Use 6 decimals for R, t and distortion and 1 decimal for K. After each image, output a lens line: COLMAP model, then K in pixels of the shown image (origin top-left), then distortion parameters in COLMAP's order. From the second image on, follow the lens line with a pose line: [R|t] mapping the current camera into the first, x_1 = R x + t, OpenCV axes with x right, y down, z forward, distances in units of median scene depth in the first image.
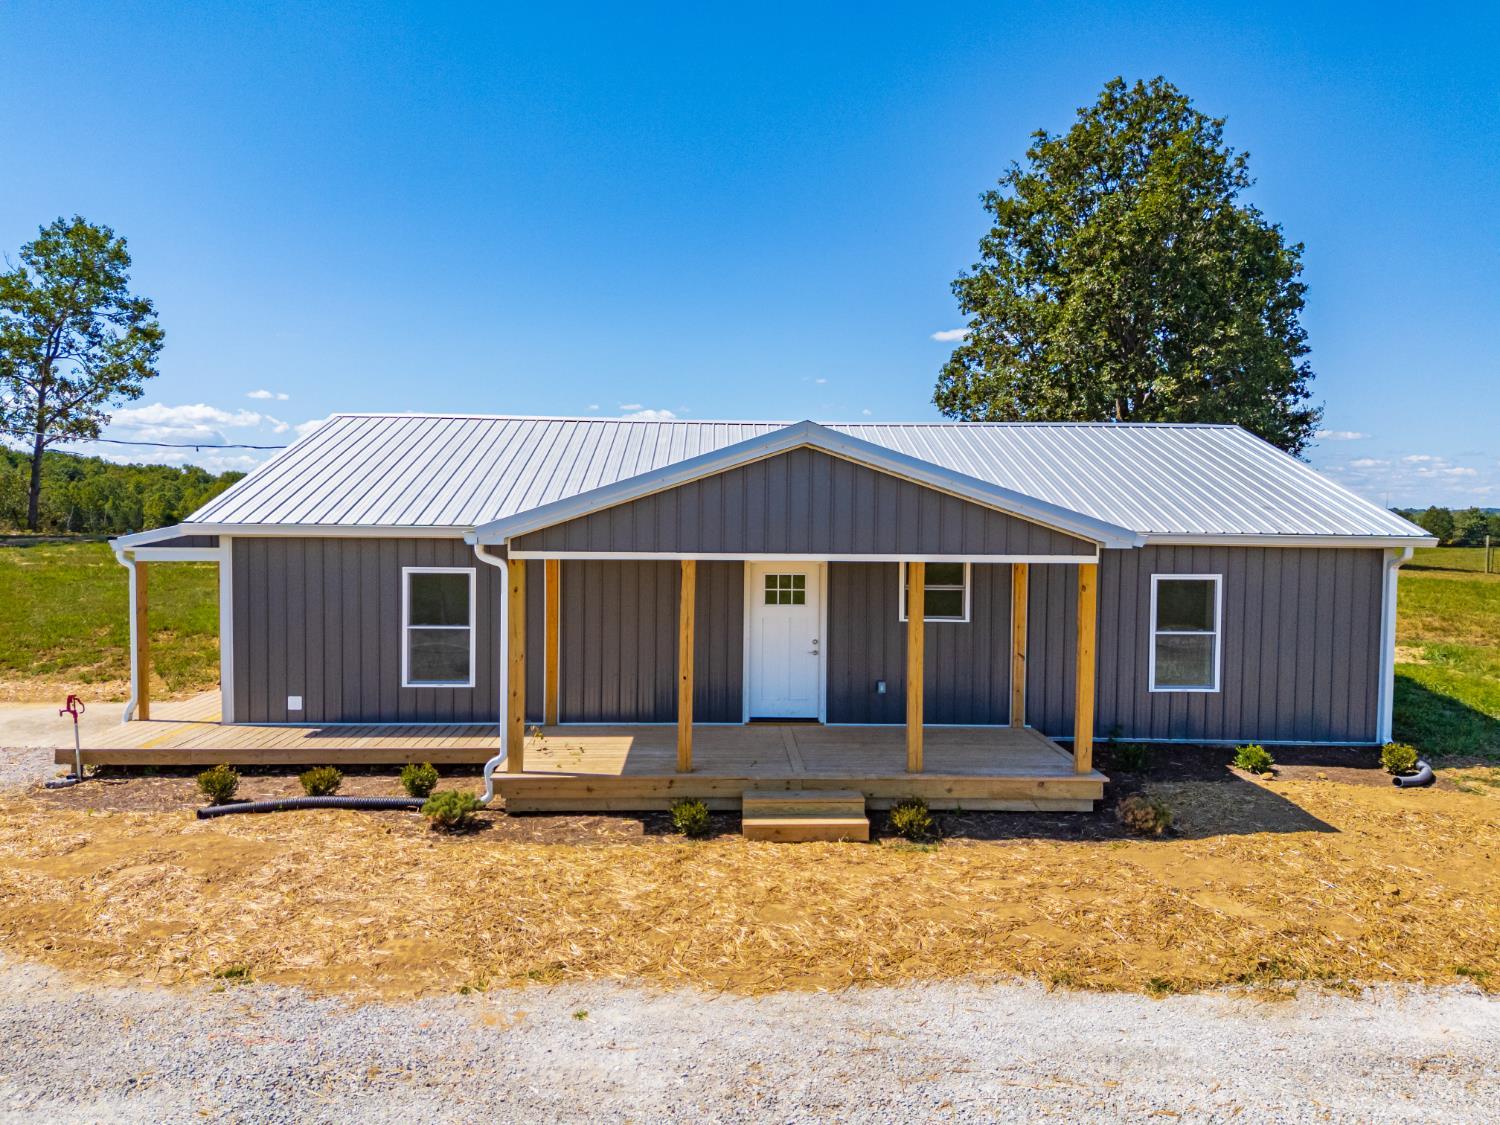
lens RADIAL K [[1071.2, 0, 750.0], [0, 1071.2, 562.5], [0, 0, 1]] dist [0.077621, -0.072616]
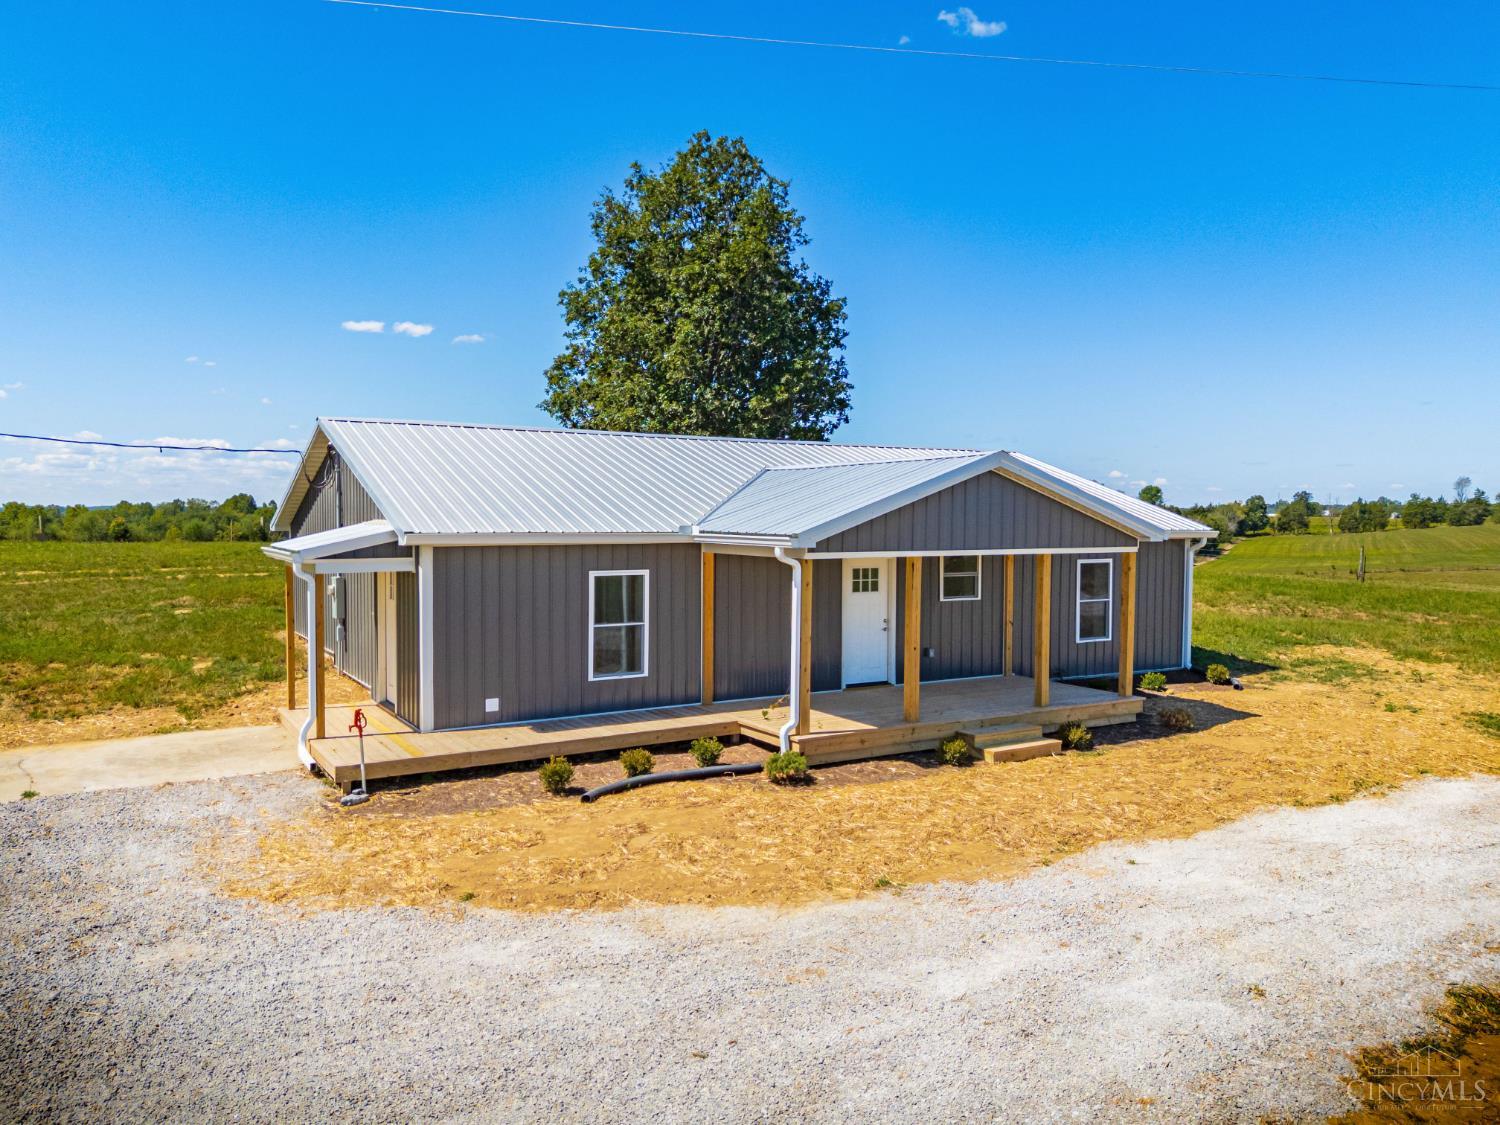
lens RADIAL K [[1064.0, 0, 749.2], [0, 1064.0, 575.9], [0, 0, 1]] dist [0.080136, -0.000183]
pose [[0.874531, -0.033032, 0.483844, -0.689967], [0.027460, 0.999450, 0.018599, -0.006373], [-0.484192, -0.002979, 0.874957, -0.016308]]
